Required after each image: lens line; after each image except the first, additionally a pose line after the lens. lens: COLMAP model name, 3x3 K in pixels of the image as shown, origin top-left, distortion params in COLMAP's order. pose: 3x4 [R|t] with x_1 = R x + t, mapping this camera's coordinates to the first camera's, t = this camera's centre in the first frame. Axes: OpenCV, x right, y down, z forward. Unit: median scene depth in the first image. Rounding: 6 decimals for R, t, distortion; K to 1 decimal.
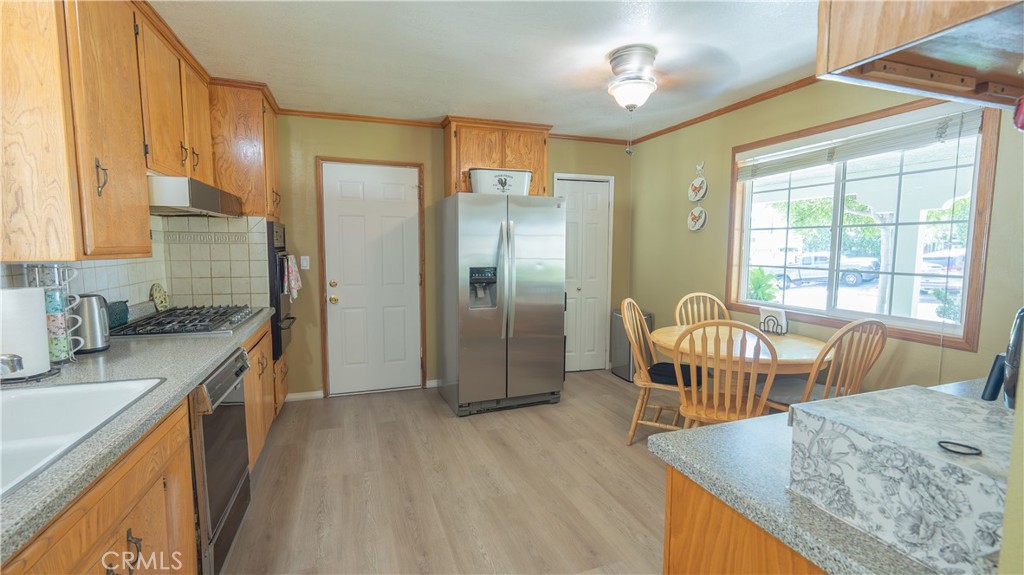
lens RADIAL K [[453.0, 0, 512.0], [0, 453.0, 287.5], [0, 0, 1]] dist [-0.002453, -0.000099]
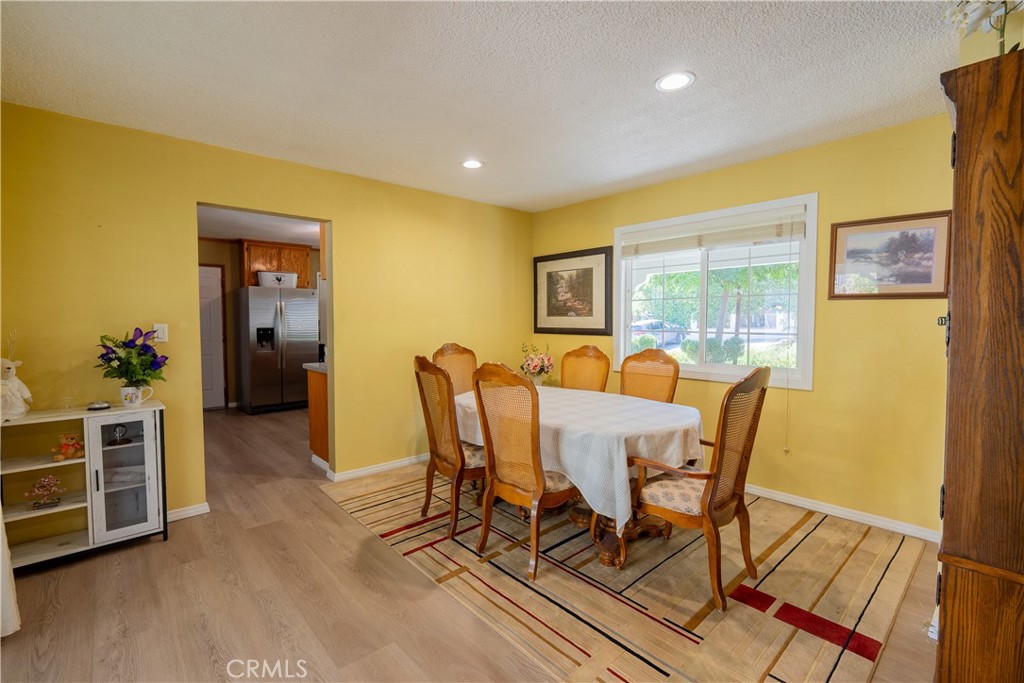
lens RADIAL K [[447.2, 0, 505.4], [0, 447.2, 341.7], [0, 0, 1]] dist [-0.000780, -0.000154]
pose [[0.927517, -0.020145, 0.373238, 0.137298], [0.034447, 0.998904, -0.031687, 0.086534], [-0.372191, 0.042247, 0.927194, -0.871382]]
